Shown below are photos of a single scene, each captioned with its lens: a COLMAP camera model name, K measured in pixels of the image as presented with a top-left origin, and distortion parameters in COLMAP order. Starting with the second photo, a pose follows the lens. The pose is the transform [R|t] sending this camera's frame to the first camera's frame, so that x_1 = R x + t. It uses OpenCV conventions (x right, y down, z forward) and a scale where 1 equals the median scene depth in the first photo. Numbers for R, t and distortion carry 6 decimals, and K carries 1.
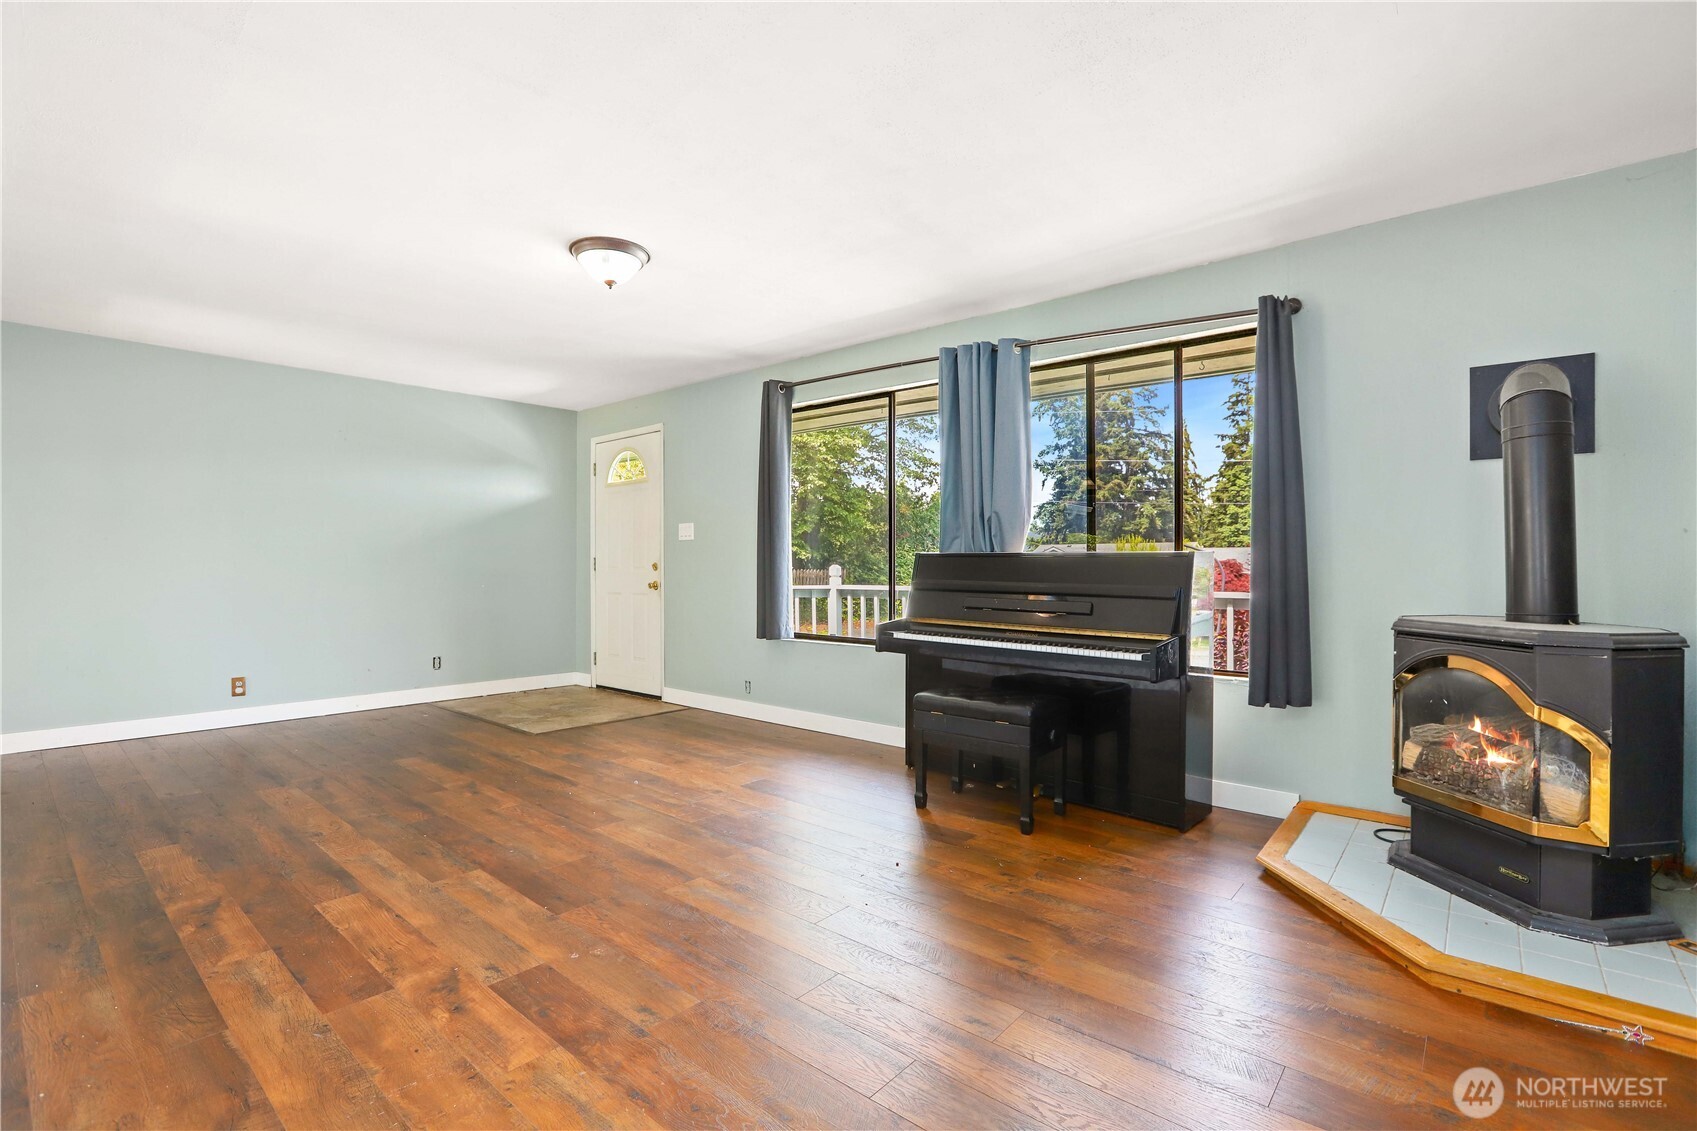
lens RADIAL K [[788.9, 0, 866.2], [0, 788.9, 564.3], [0, 0, 1]] dist [-0.053153, 0.023063]
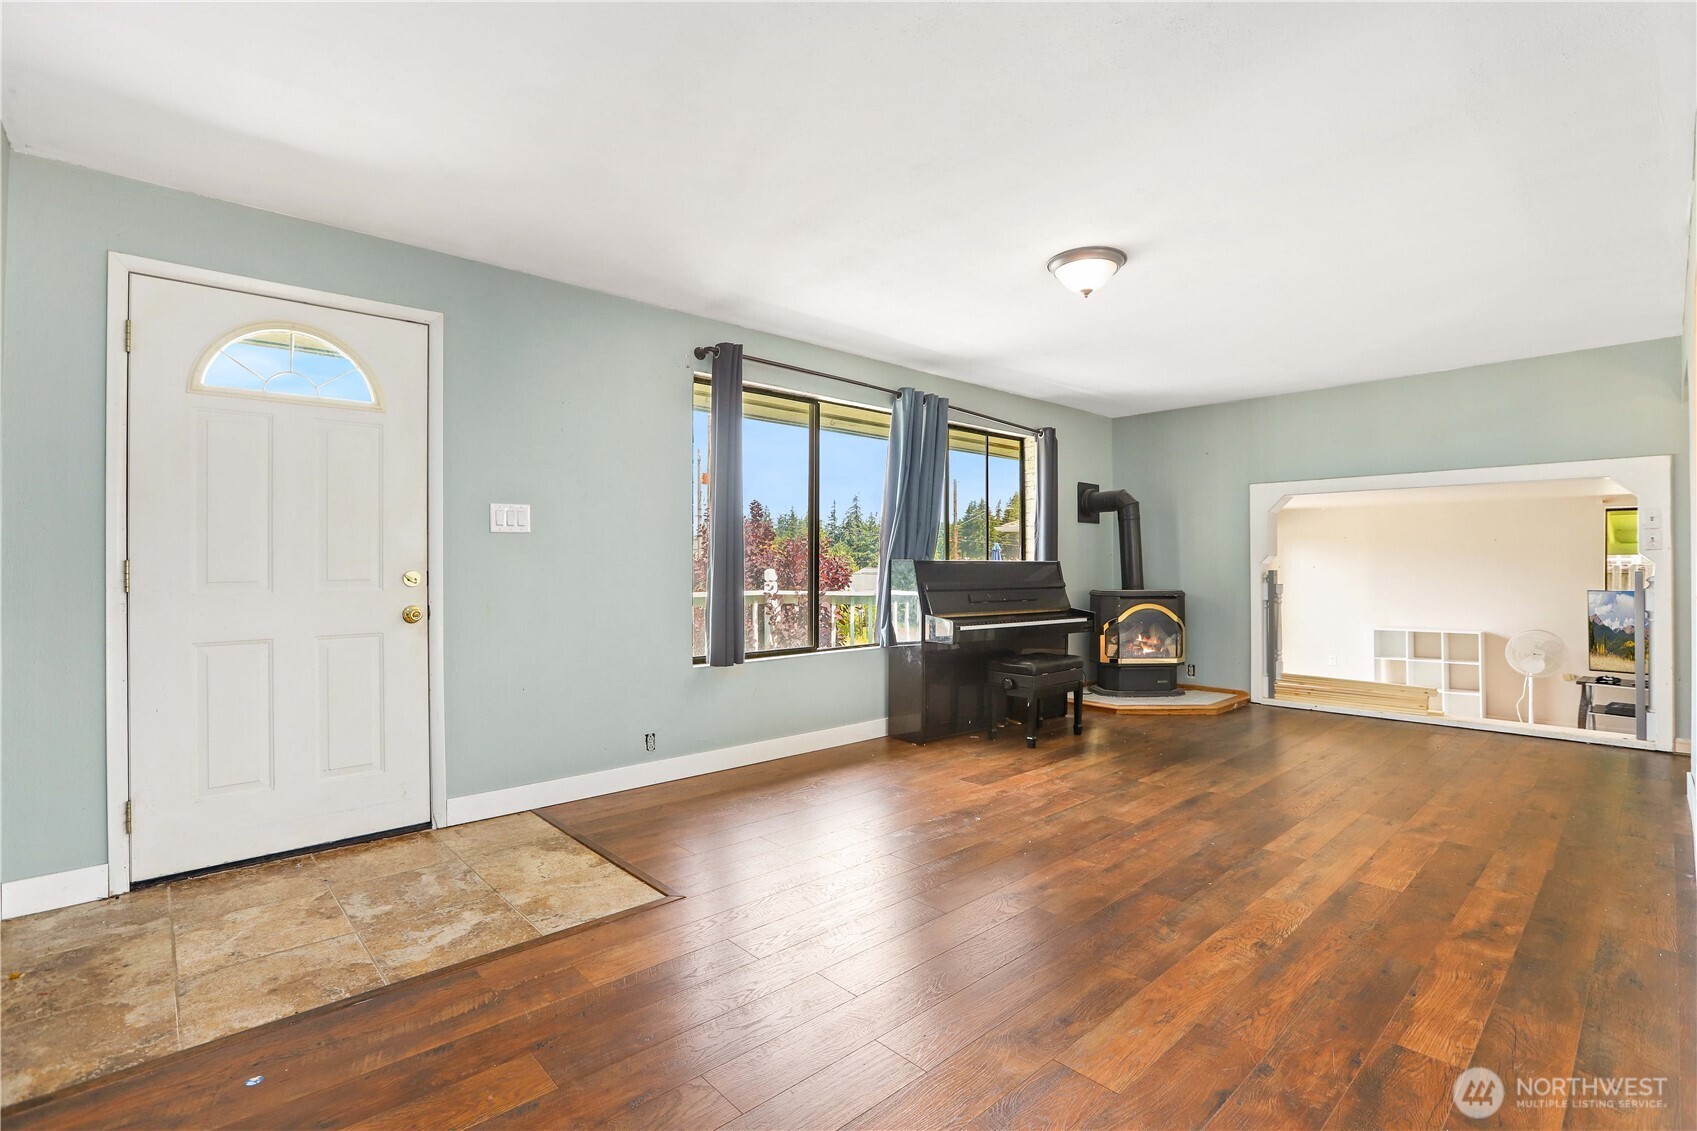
lens RADIAL K [[784.7, 0, 848.5], [0, 784.7, 565.5], [0, 0, 1]] dist [-0.059454, 0.025539]
pose [[0.116166, 0.001084, 0.993229, -1.561710], [0.003077, 0.999994, -0.001451, -0.006259], [-0.993225, 0.003225, 0.116162, 1.378487]]
